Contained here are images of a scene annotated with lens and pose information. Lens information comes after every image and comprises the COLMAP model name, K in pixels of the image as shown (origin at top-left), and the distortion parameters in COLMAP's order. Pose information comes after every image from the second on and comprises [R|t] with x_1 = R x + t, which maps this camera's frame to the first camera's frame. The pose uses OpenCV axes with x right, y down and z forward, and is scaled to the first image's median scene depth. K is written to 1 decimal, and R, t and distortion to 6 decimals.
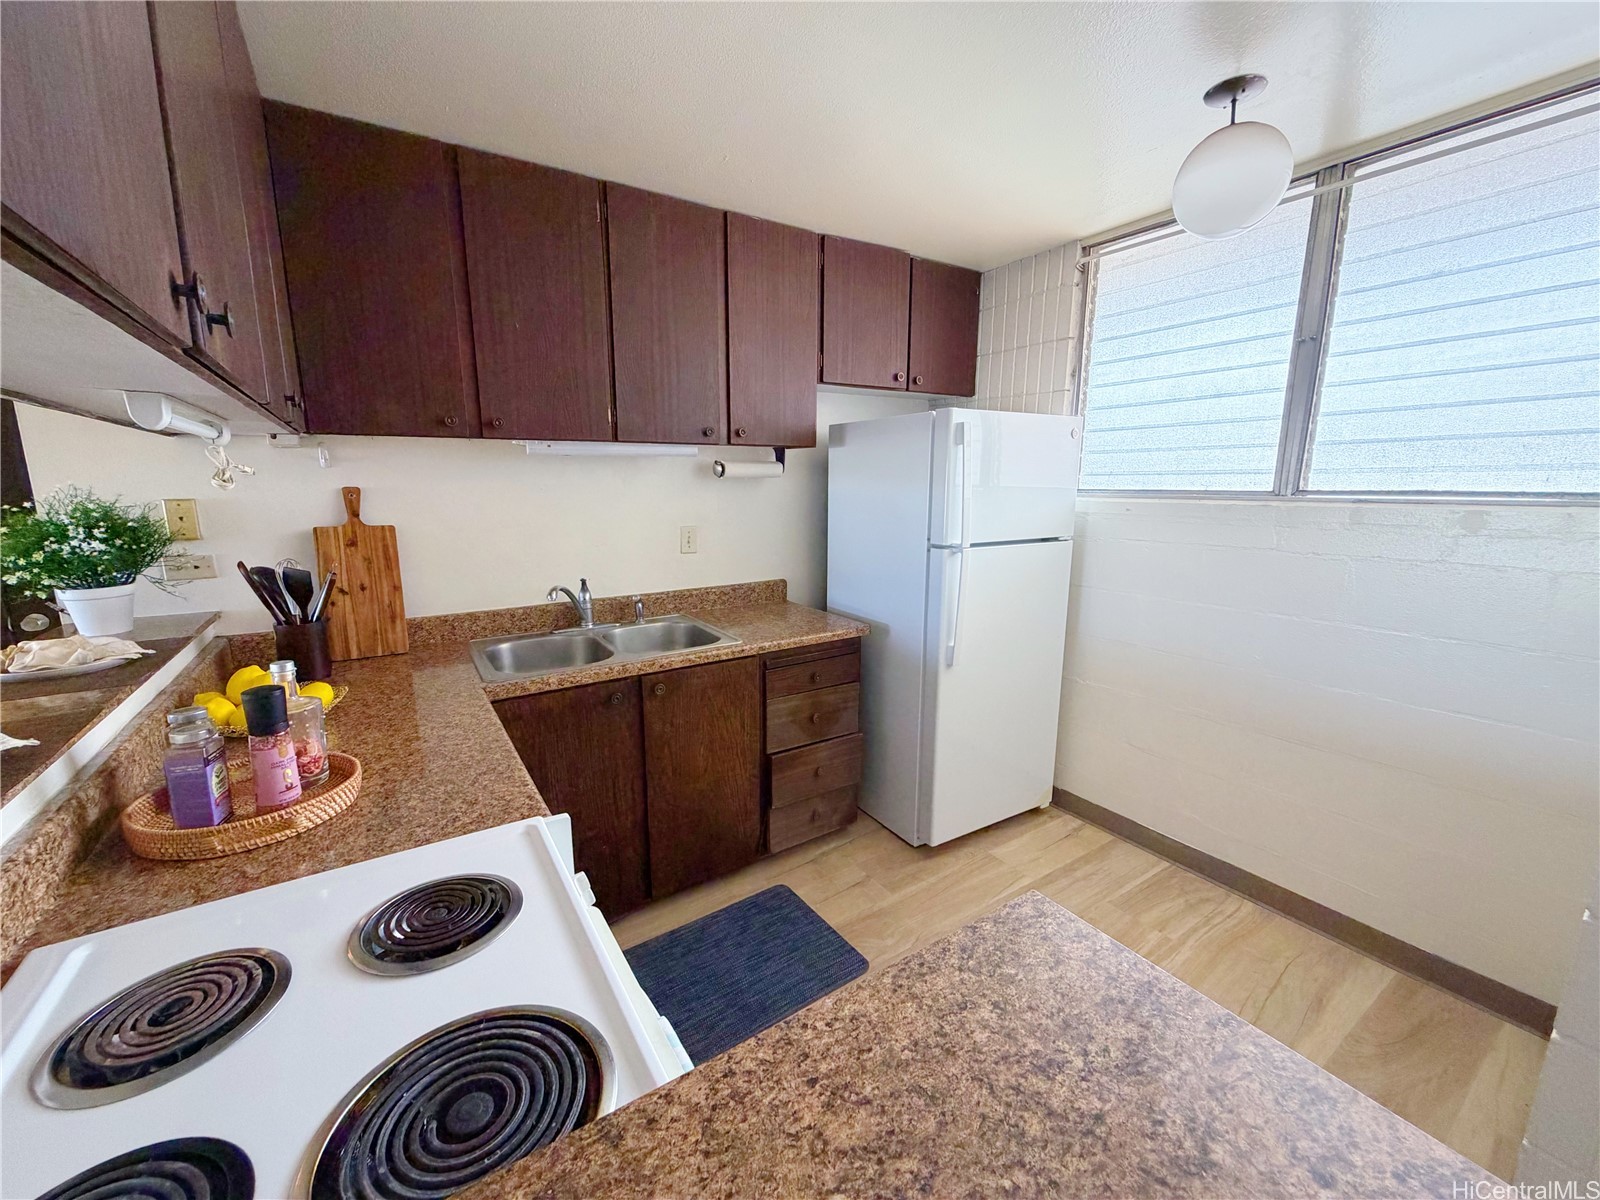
lens RADIAL K [[639.8, 0, 794.9], [0, 639.8, 598.6], [0, 0, 1]] dist [0.000364, 0.000534]
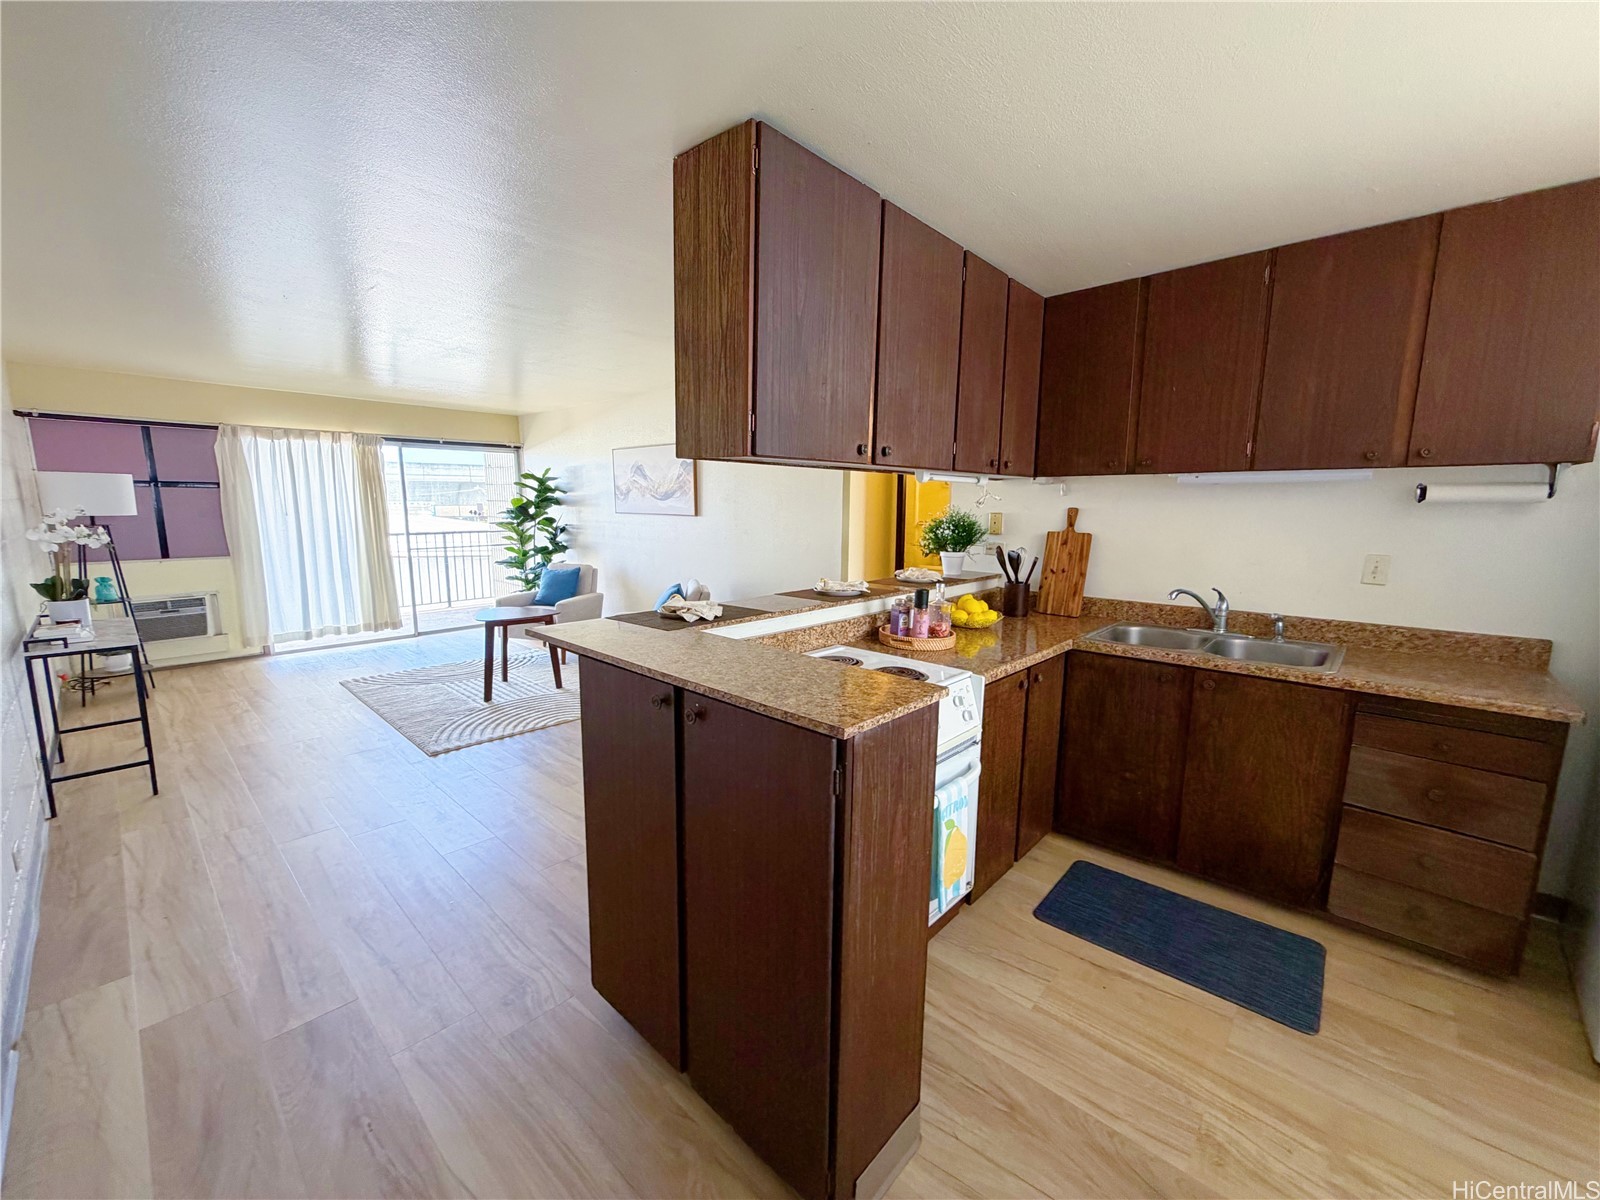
lens RADIAL K [[639.8, 0, 796.2], [0, 639.8, 600.5], [0, 0, 1]] dist [0.000364, 0.000534]
pose [[0.246133, 0.148846, -0.957739, 0.627697], [-0.183676, 0.977395, 0.104697, 0.008848], [0.951673, 0.150144, 0.267909, -0.038086]]
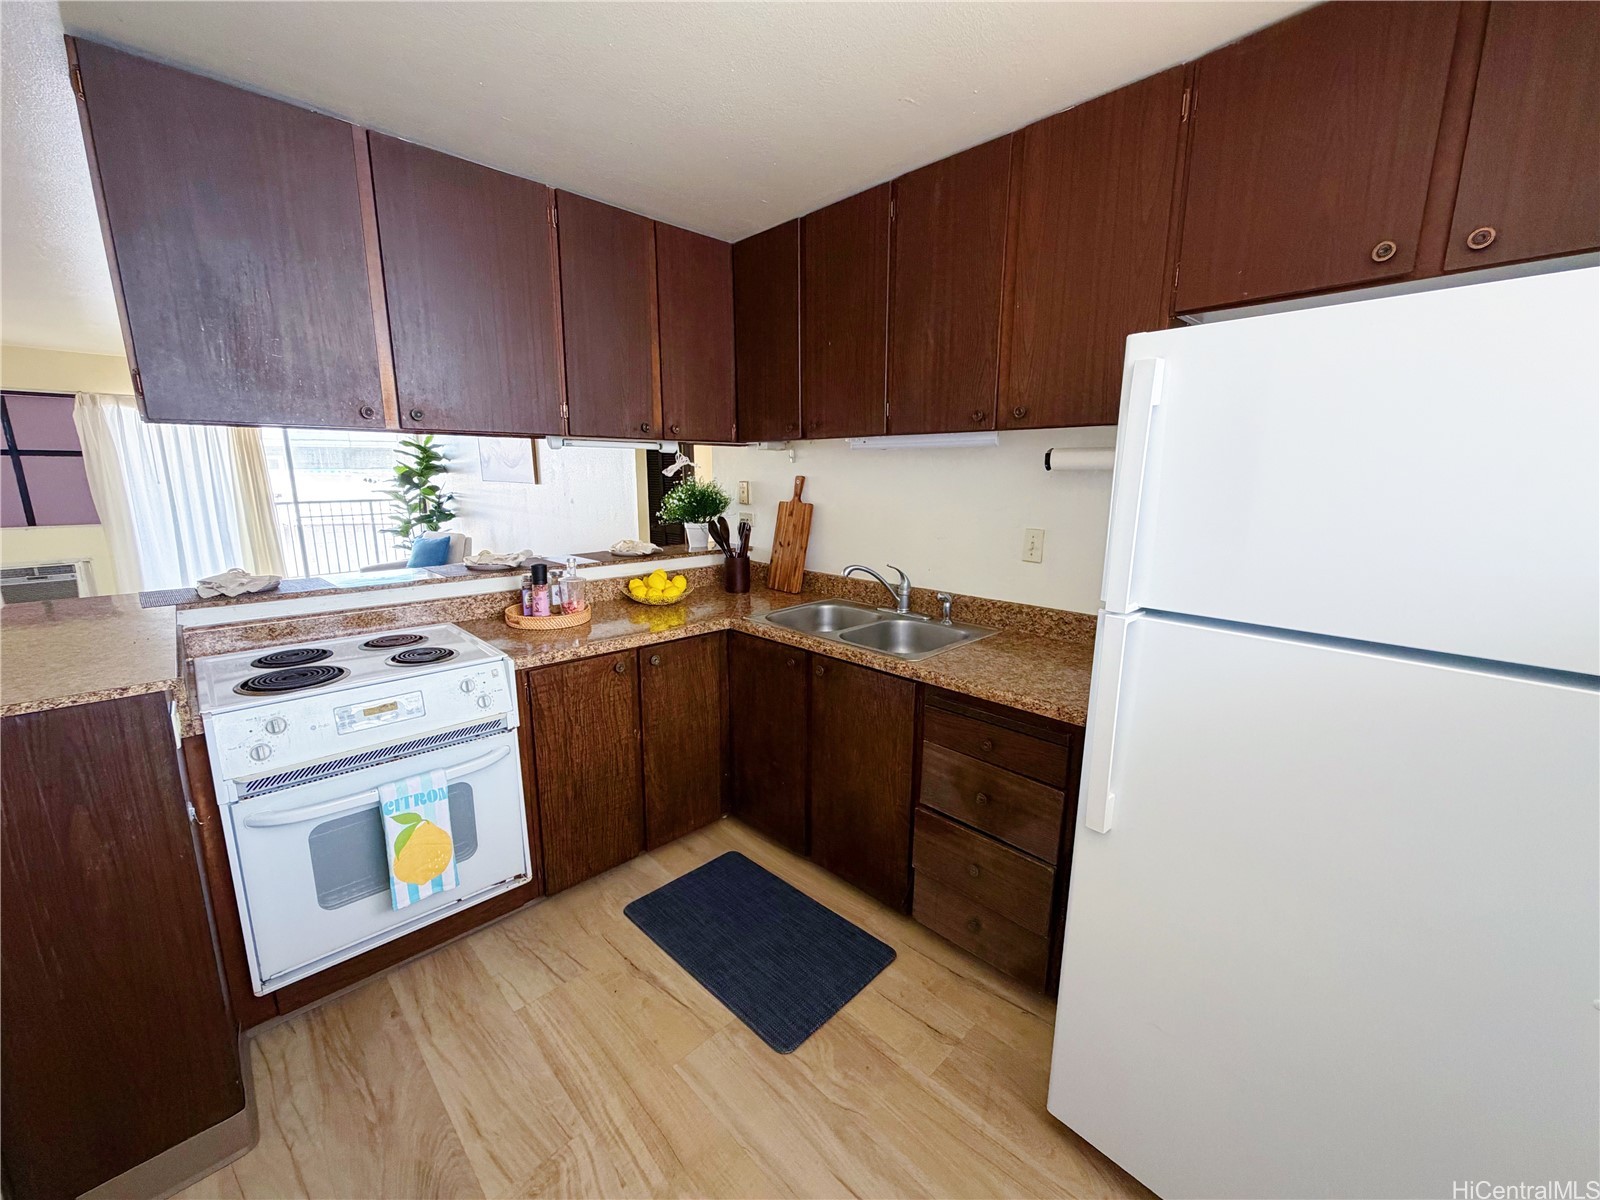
lens RADIAL K [[639.8, 0, 800.4], [0, 639.8, 599.8], [0, 0, 1]] dist [0.000364, 0.000534]
pose [[0.191808, 0.197779, -0.961298, 0.710058], [-0.184276, 0.969321, 0.162661, -0.125952], [0.963977, 0.145944, 0.222370, 0.652267]]
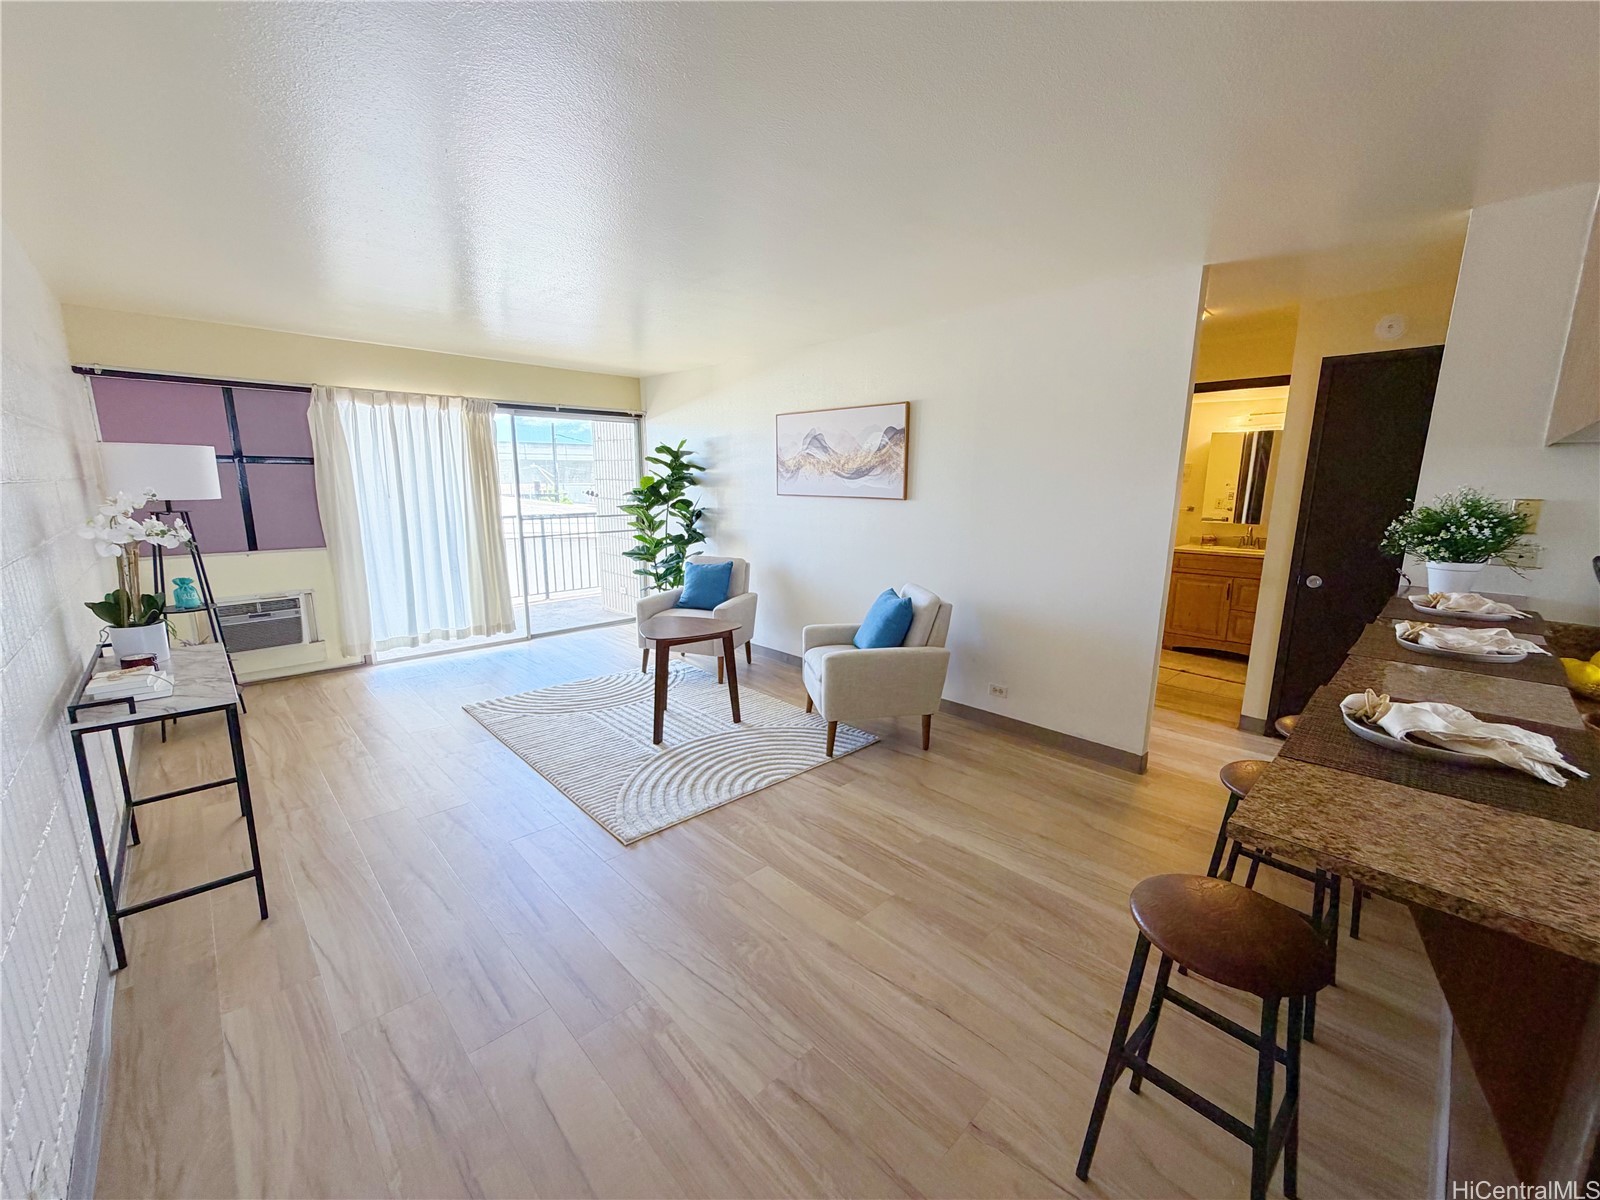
lens RADIAL K [[639.8, 0, 795.4], [0, 639.8, 600.4], [0, 0, 1]] dist [0.000364, 0.000534]
pose [[0.185995, 0.183557, -0.965253, -0.013828], [-0.185369, 0.971309, 0.148990, 0.082975], [0.964906, 0.151216, 0.214685, -0.444727]]
